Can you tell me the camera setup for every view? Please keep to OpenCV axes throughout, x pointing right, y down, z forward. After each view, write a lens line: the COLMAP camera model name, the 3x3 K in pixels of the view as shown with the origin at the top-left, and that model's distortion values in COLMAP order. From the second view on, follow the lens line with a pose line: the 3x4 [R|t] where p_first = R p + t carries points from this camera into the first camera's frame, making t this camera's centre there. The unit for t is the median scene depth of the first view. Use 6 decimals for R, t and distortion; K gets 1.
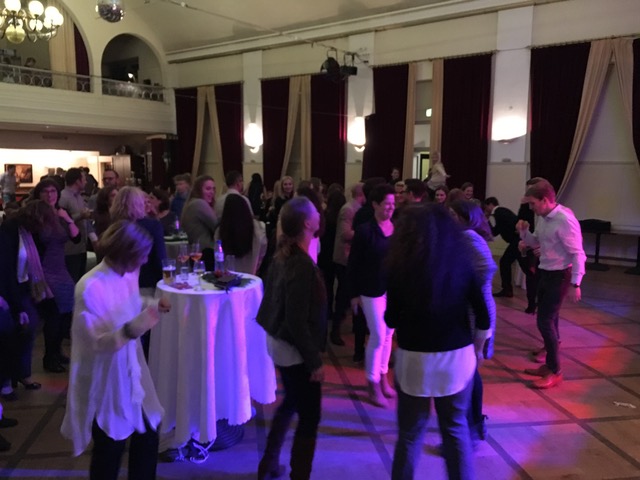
lens RADIAL K [[544.7, 0, 325.6], [0, 544.7, 242.1], [0, 0, 1]] dist [0.072277, -0.098616]
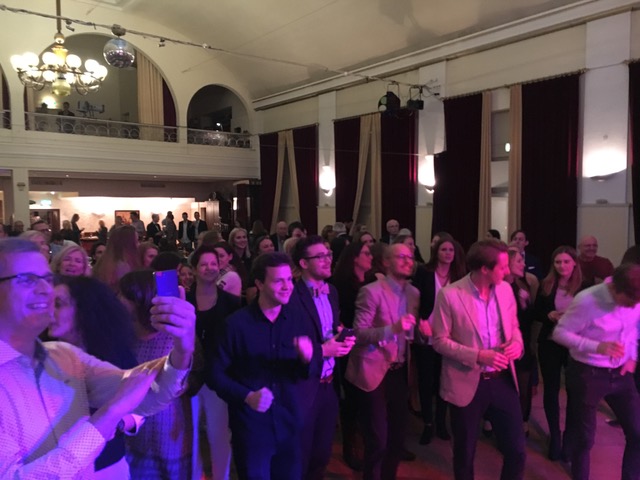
lens RADIAL K [[544.7, 0, 323.3], [0, 544.7, 238.4], [0, 0, 1]] dist [0.072277, -0.098616]
pose [[0.965320, 0.003166, -0.261049, 0.112767], [-0.024510, 0.996609, -0.078548, -0.017787], [0.259915, 0.082222, 0.962125, 0.098667]]
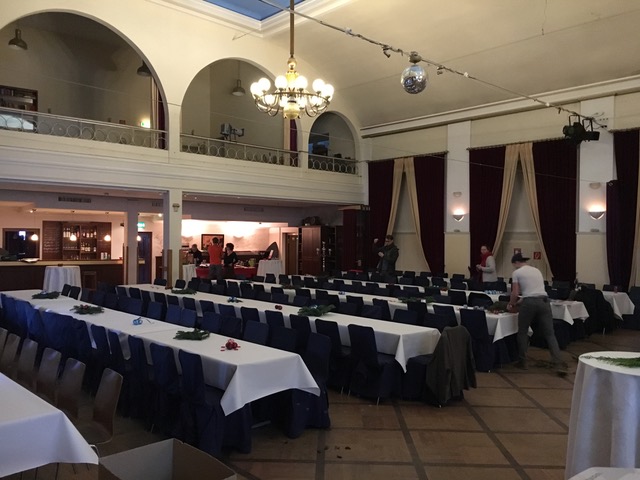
lens RADIAL K [[544.7, 0, 322.2], [0, 544.7, 234.4], [0, 0, 1]] dist [0.072277, -0.098616]
pose [[0.983522, 0.001037, -0.180783, -0.200376], [-0.026728, 0.989829, -0.139732, -0.000798], [0.178799, 0.142261, 0.973546, 0.018198]]
